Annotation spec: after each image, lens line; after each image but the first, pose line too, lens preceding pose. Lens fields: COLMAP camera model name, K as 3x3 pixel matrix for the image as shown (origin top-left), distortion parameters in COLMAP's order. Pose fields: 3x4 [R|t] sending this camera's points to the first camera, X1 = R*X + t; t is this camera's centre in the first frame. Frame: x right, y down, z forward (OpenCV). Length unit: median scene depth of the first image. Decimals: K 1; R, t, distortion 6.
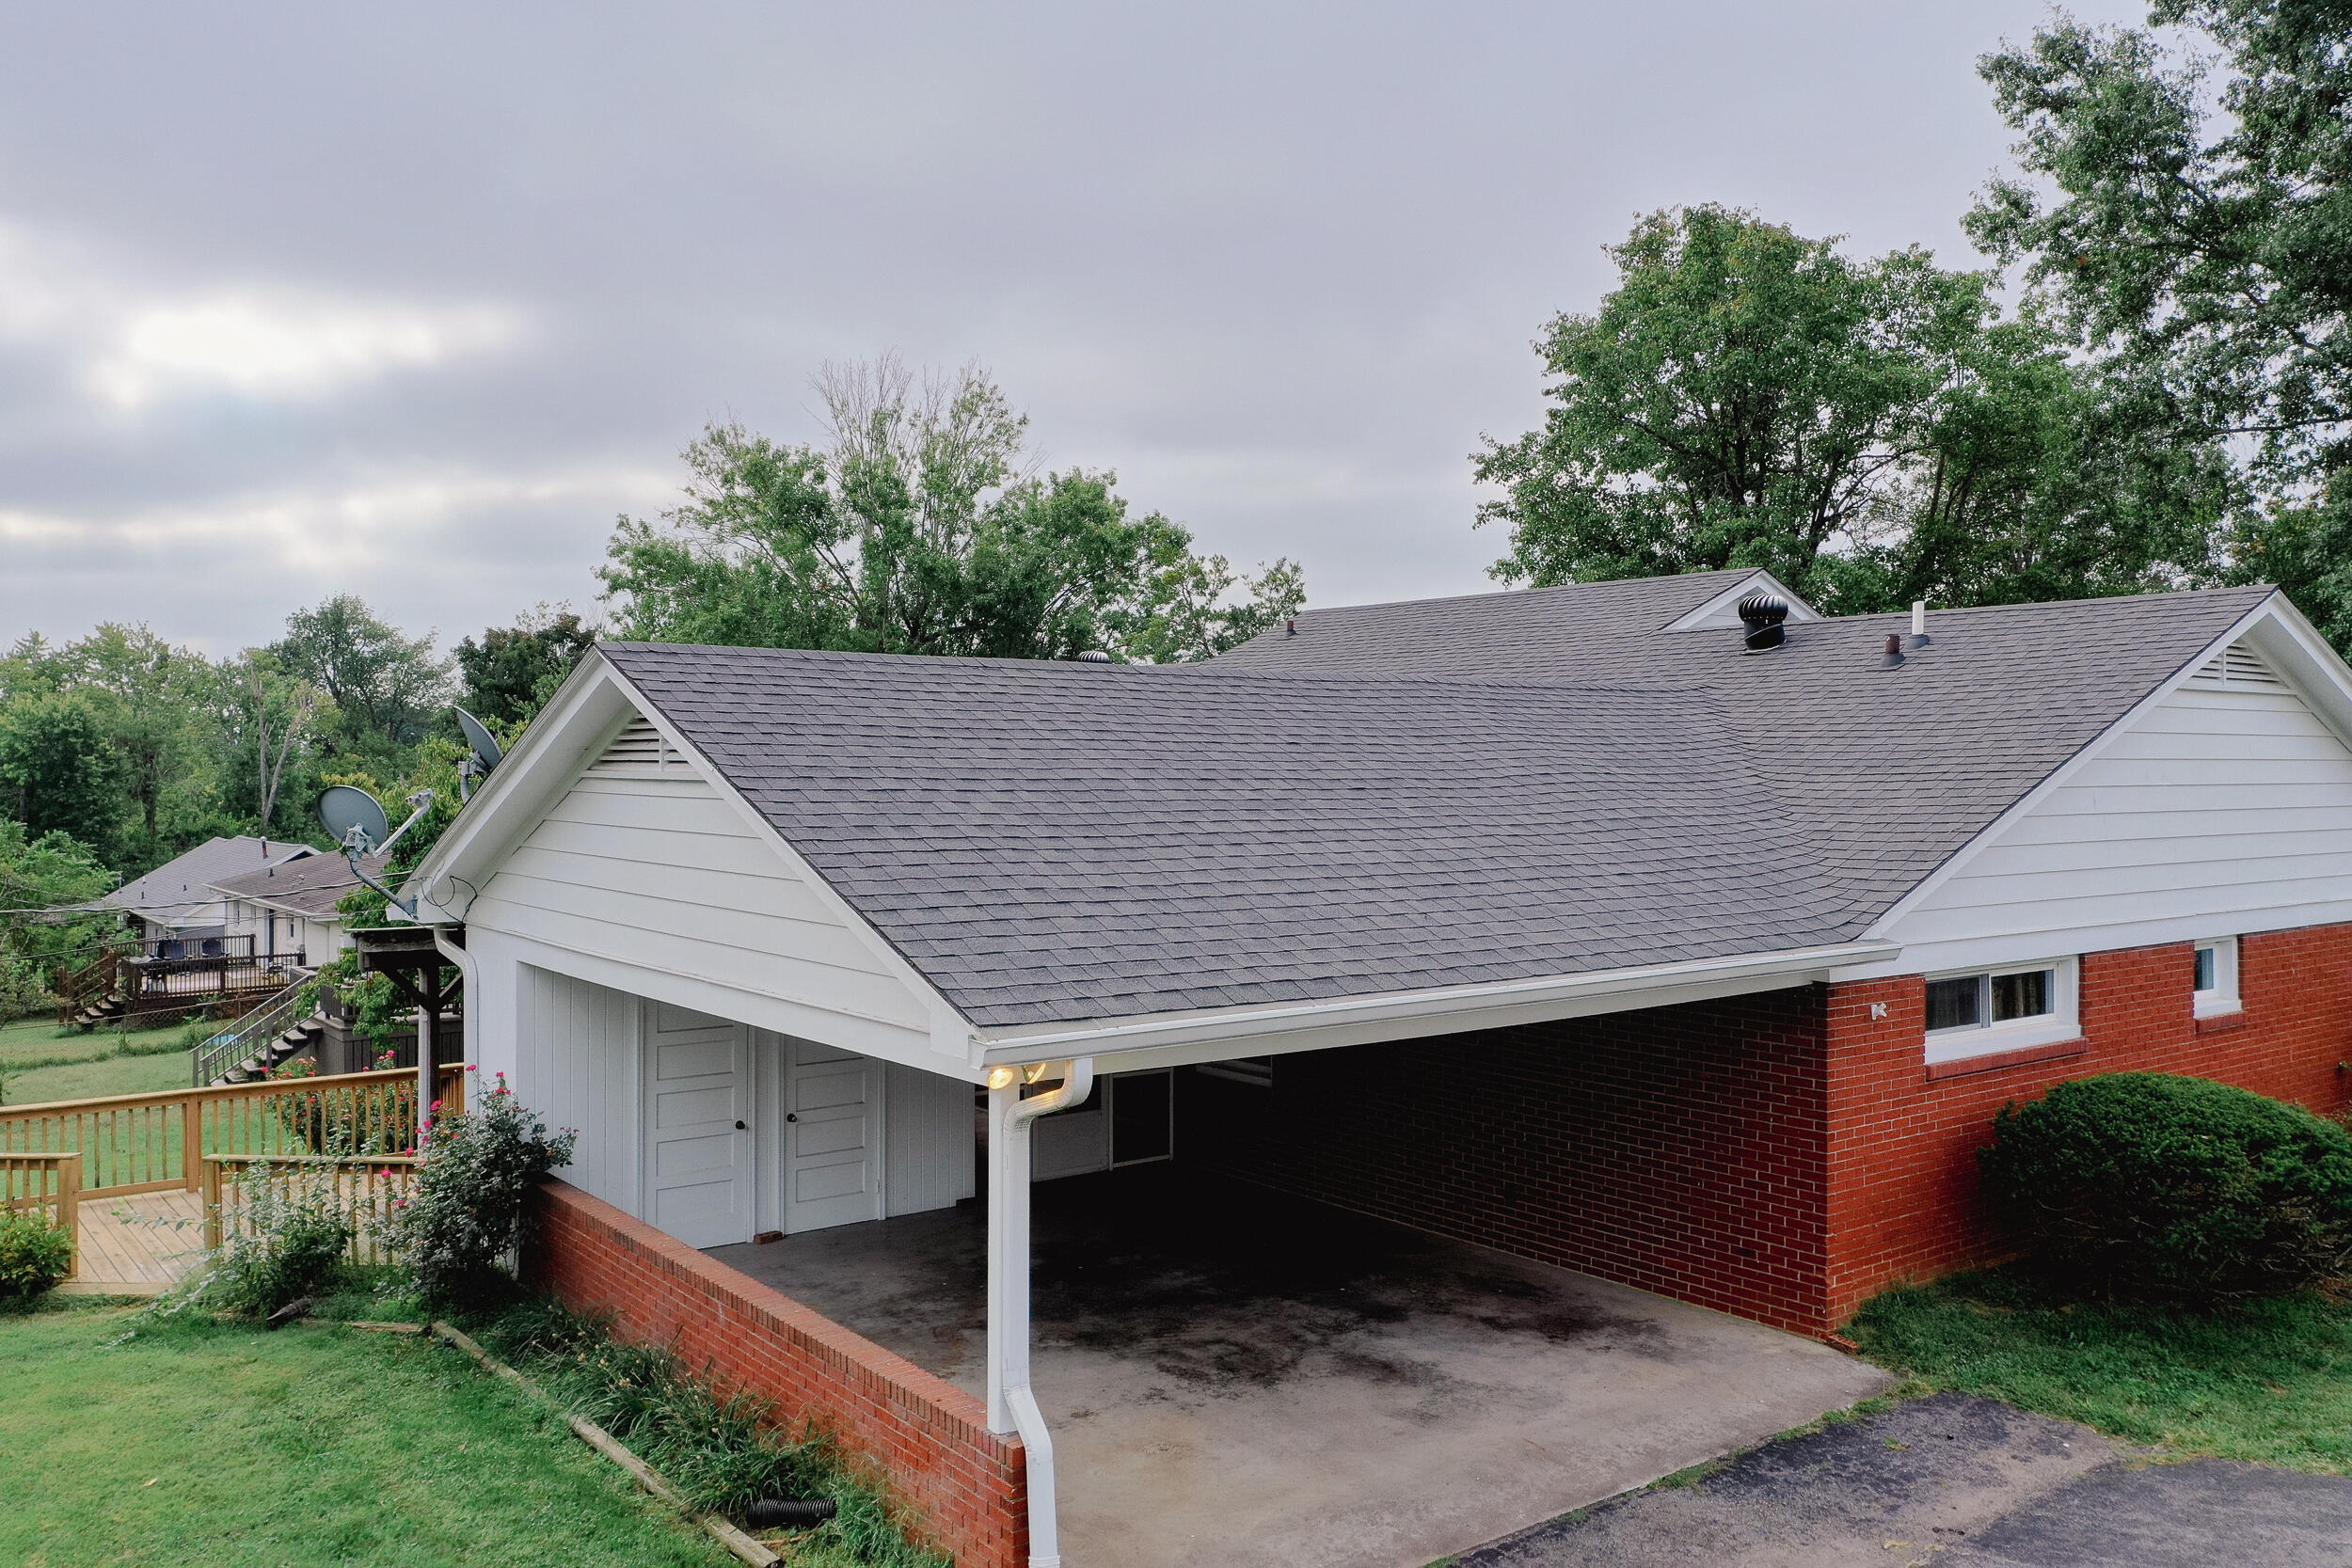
lens RADIAL K [[1855.9, 0, 1167.5], [0, 1855.9, 769.8], [0, 0, 1]] dist [0.004965, 0.008421]
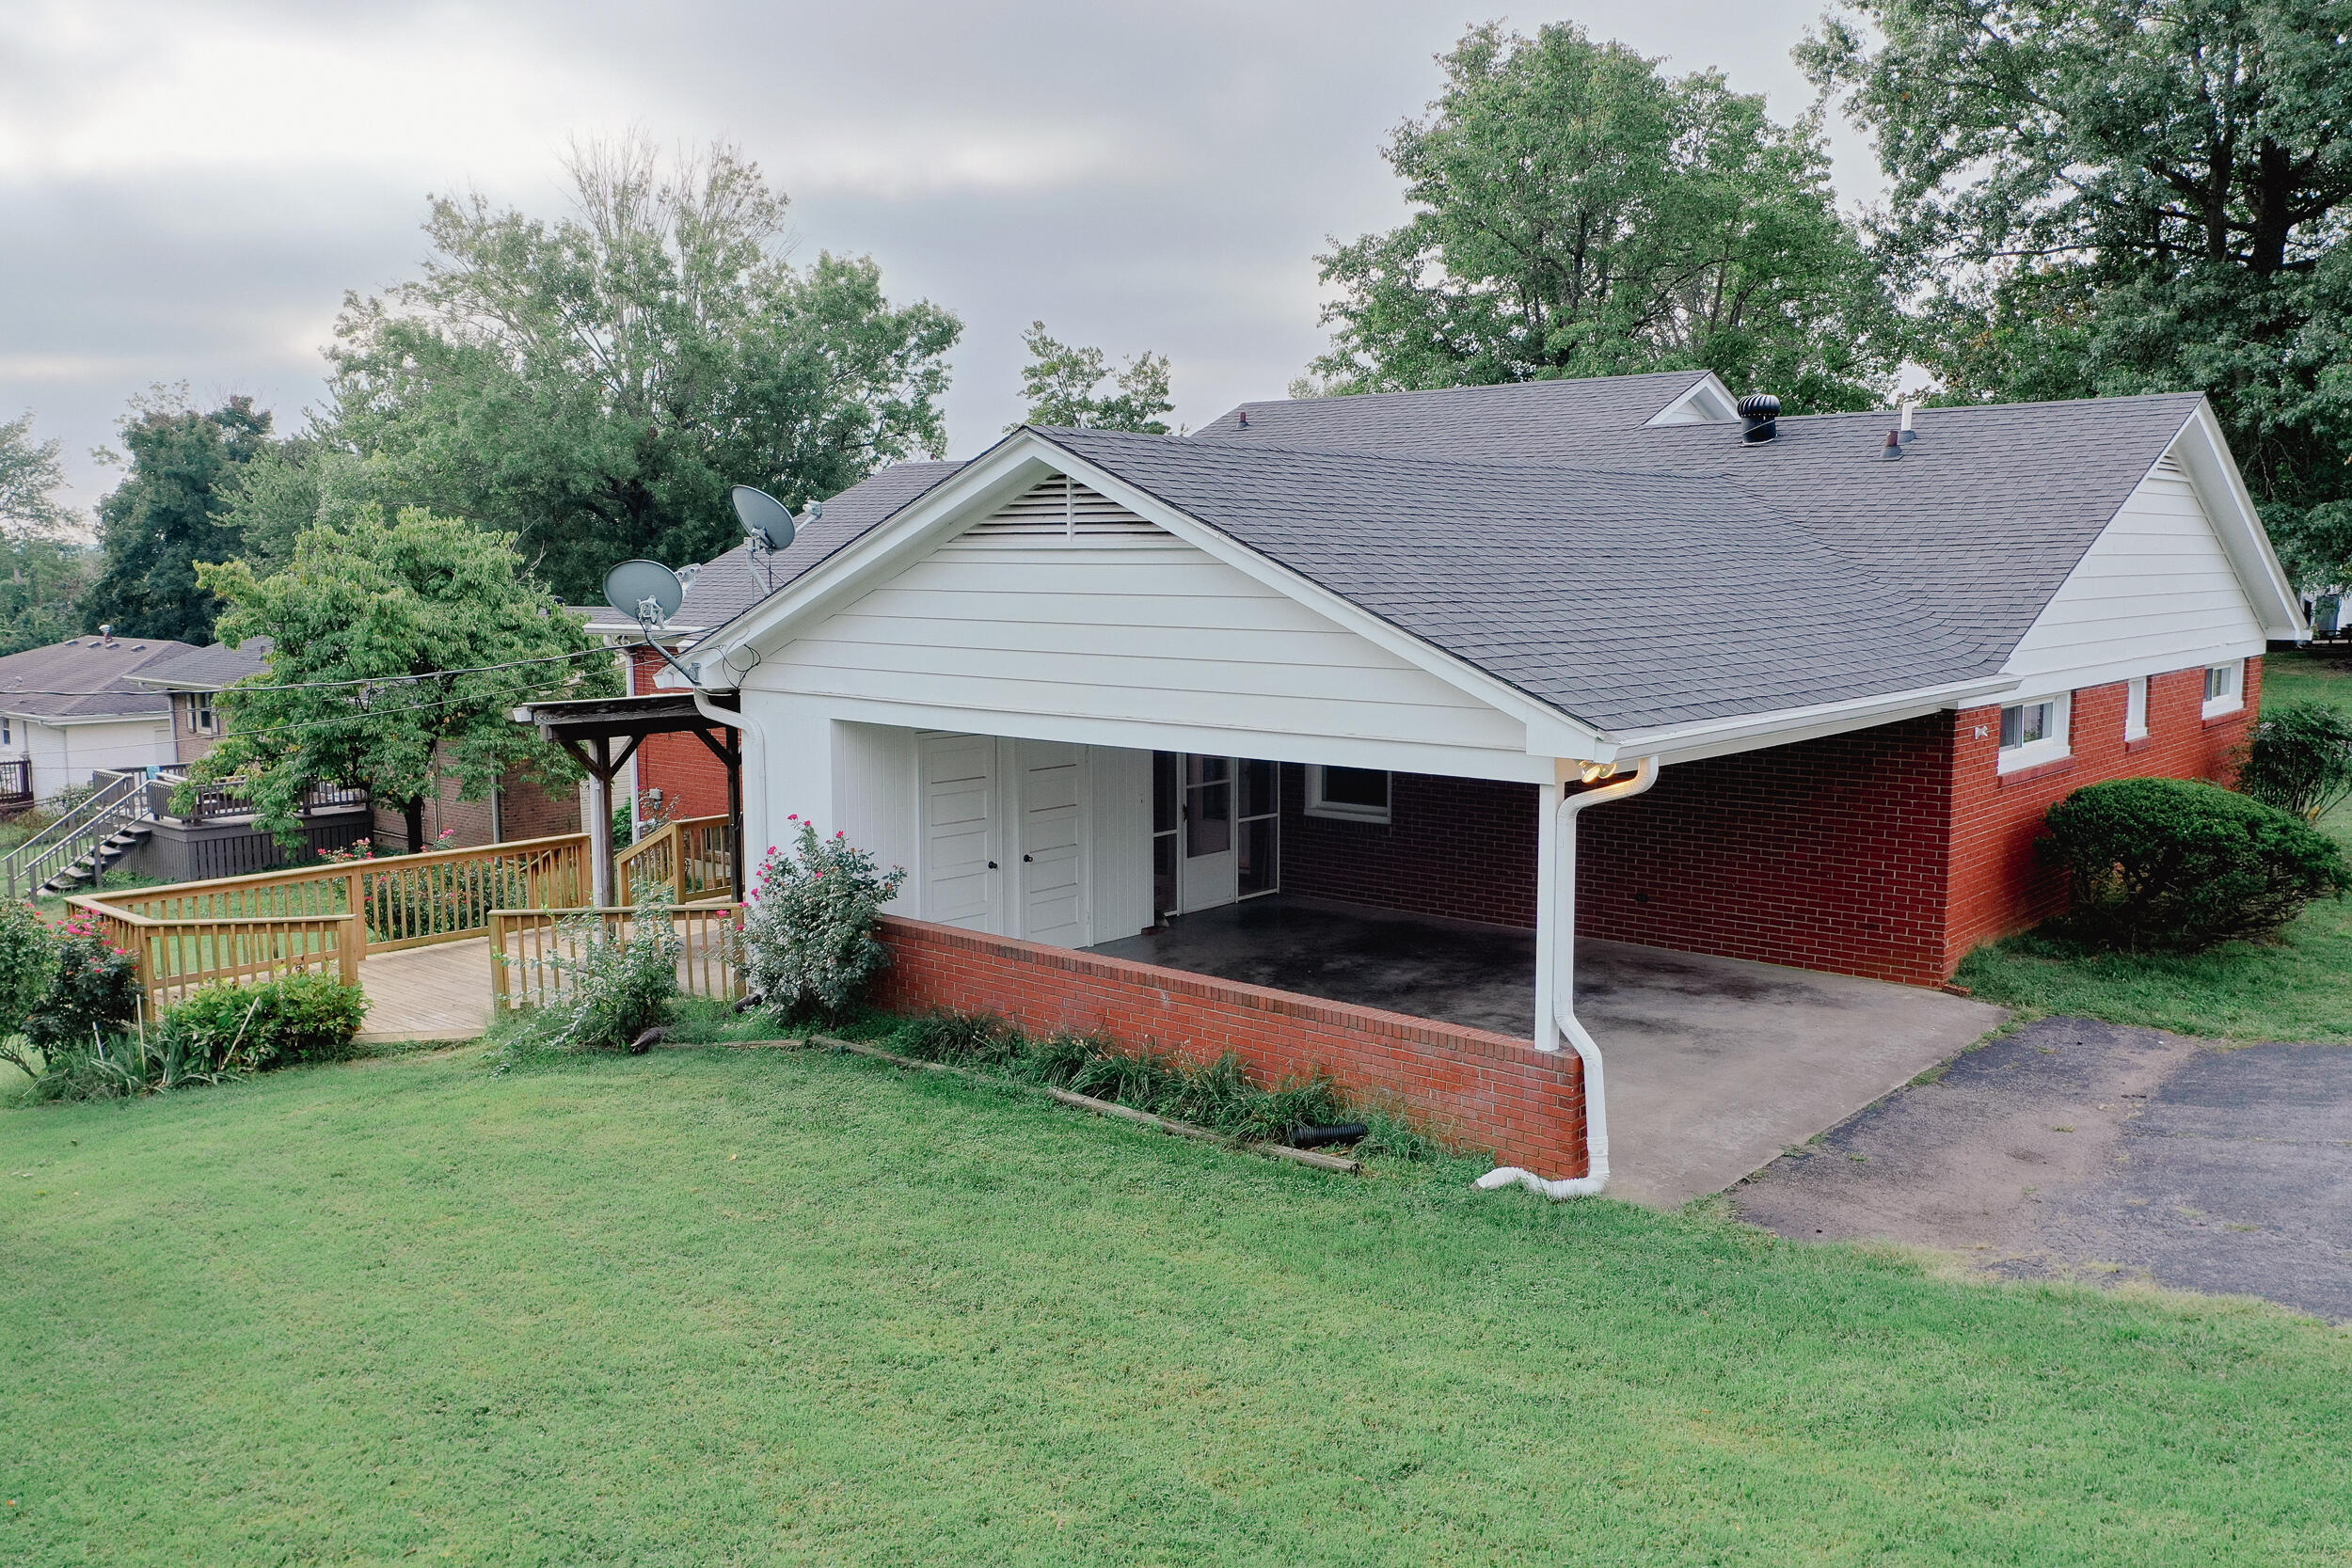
lens RADIAL K [[1855.9, 0, 1163.0], [0, 1855.9, 774.5], [0, 0, 1]] dist [0.004965, 0.008421]
pose [[0.980567, -0.026433, 0.194395, -0.354576], [0.004513, 0.993659, 0.112348, 0.012249], [-0.196132, -0.109287, 0.974468, -0.107526]]
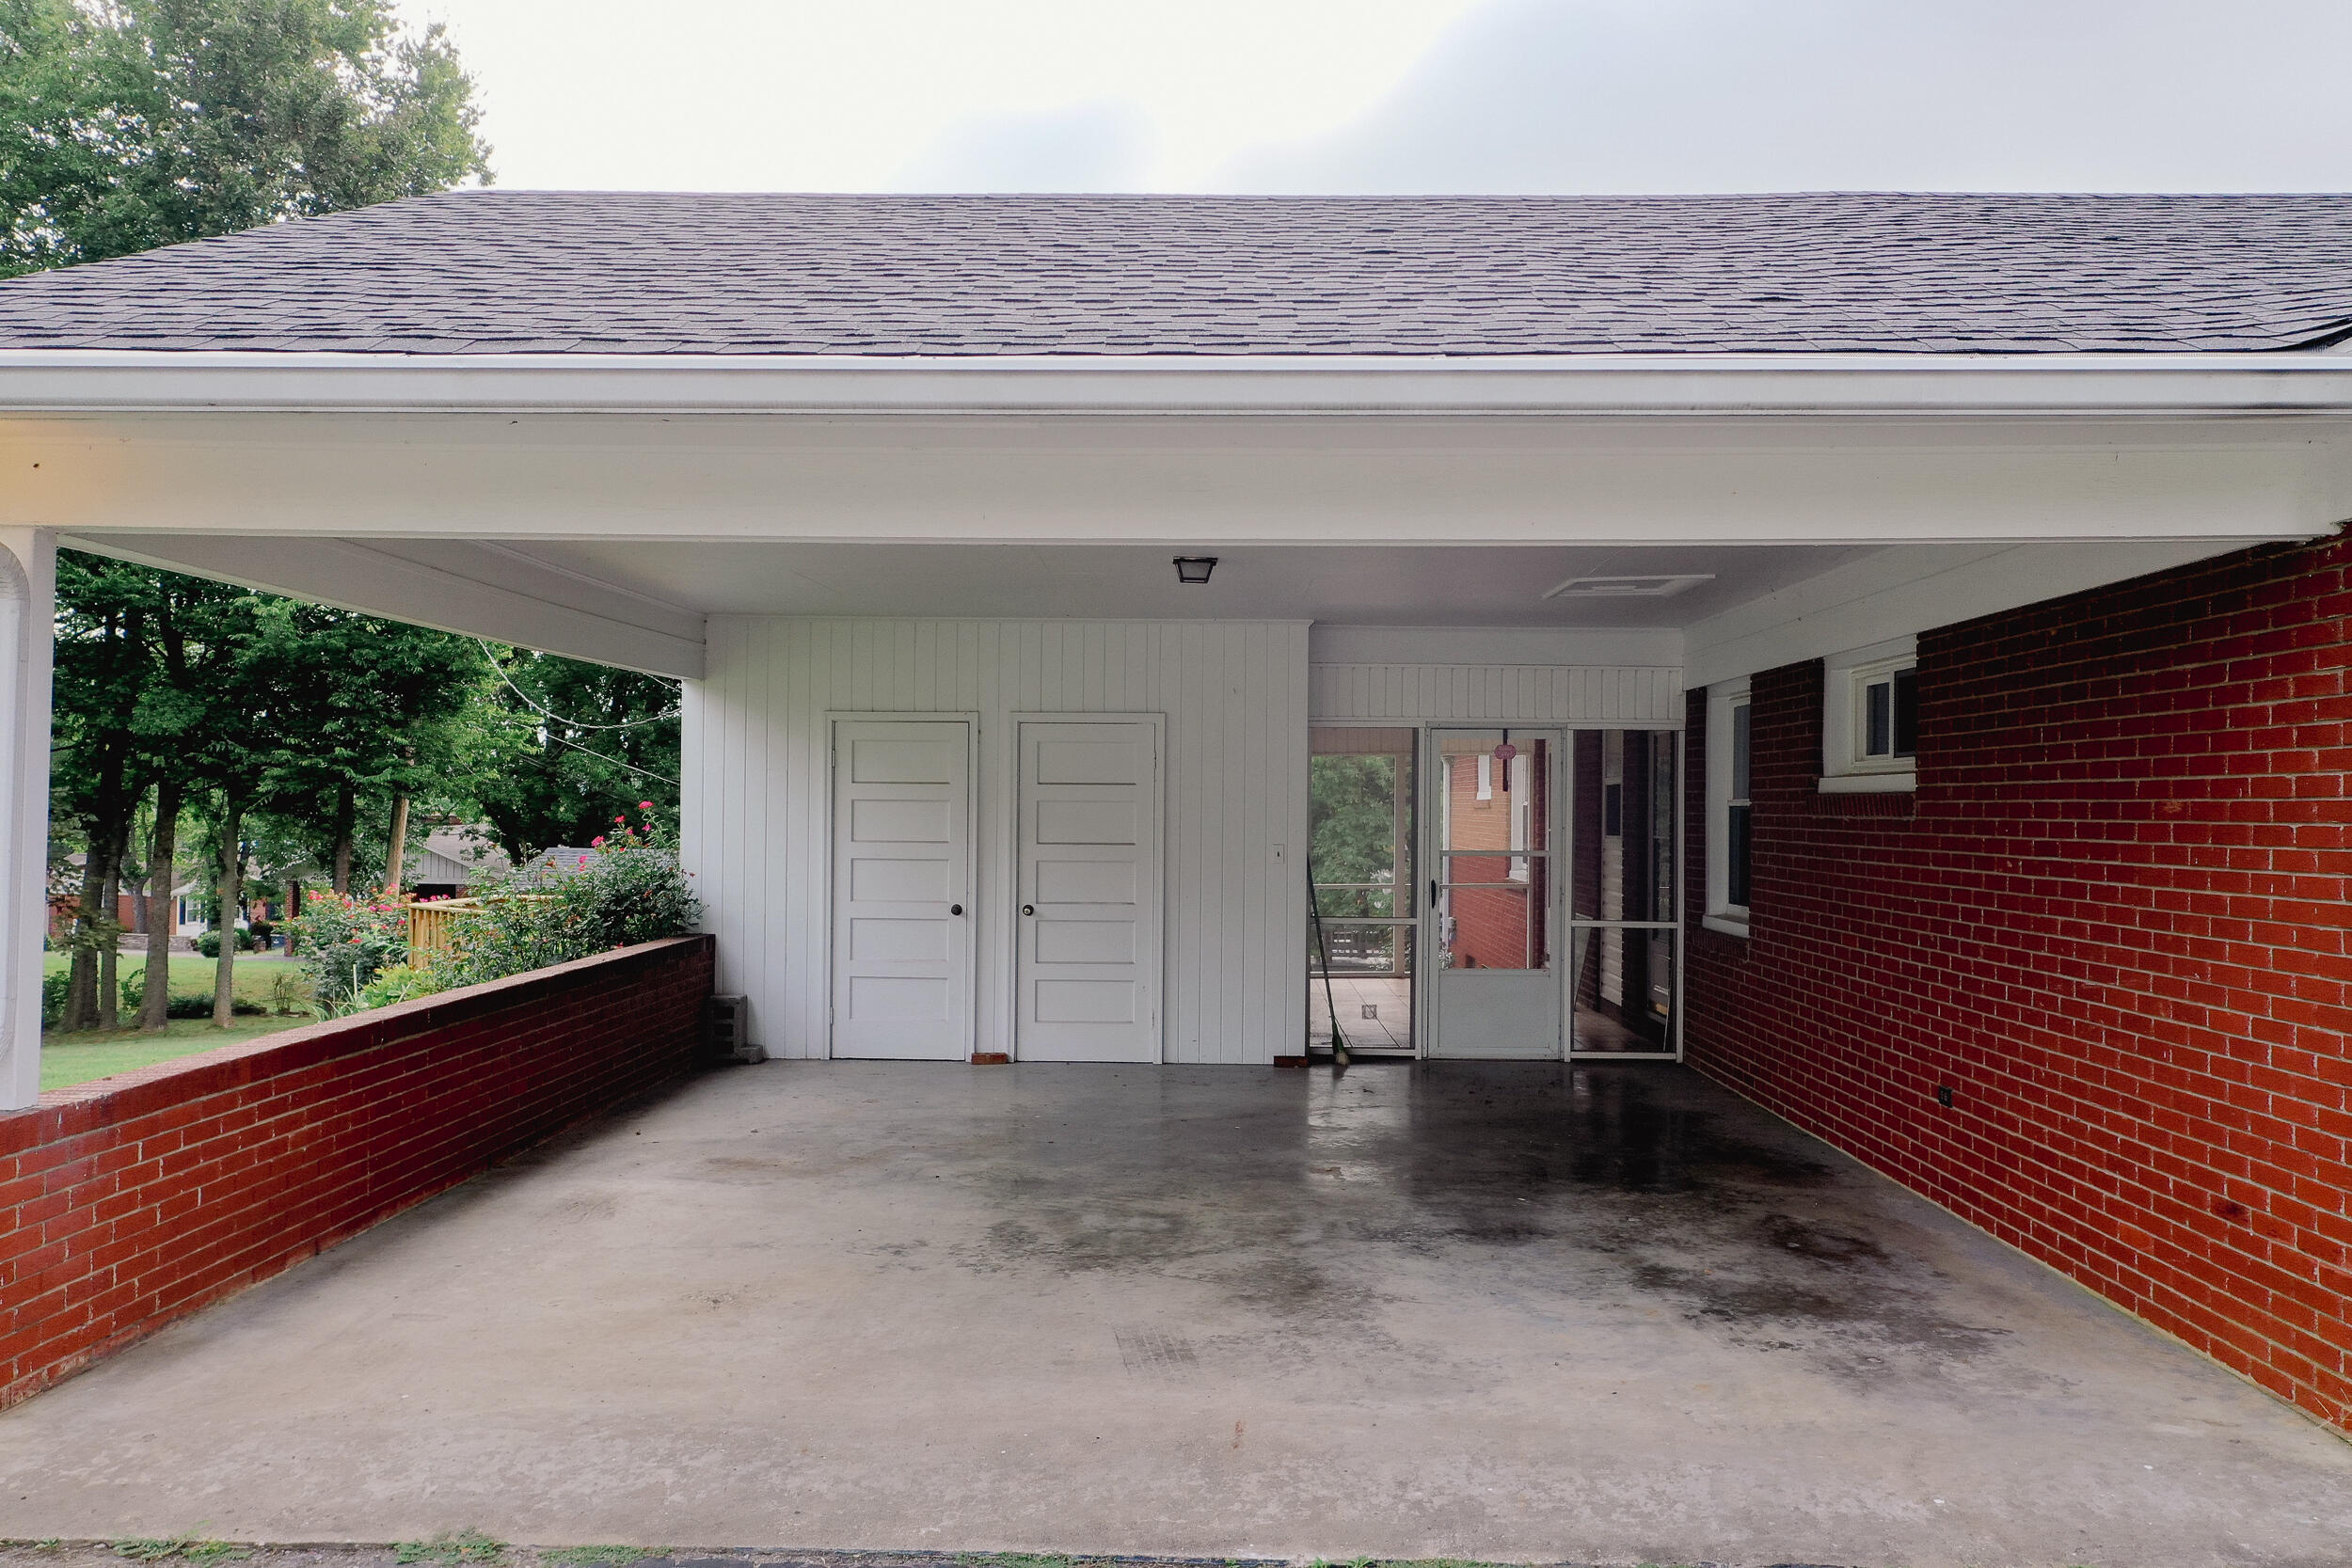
lens RADIAL K [[1855.9, 0, 1179.1], [0, 1855.9, 789.1], [0, 0, 1]] dist [0.004965, 0.008421]
pose [[0.777619, 0.002947, -0.628729, 0.346290], [-0.012966, 0.999852, -0.011350, 0.151910], [0.628602, 0.016977, 0.777542, 0.459181]]
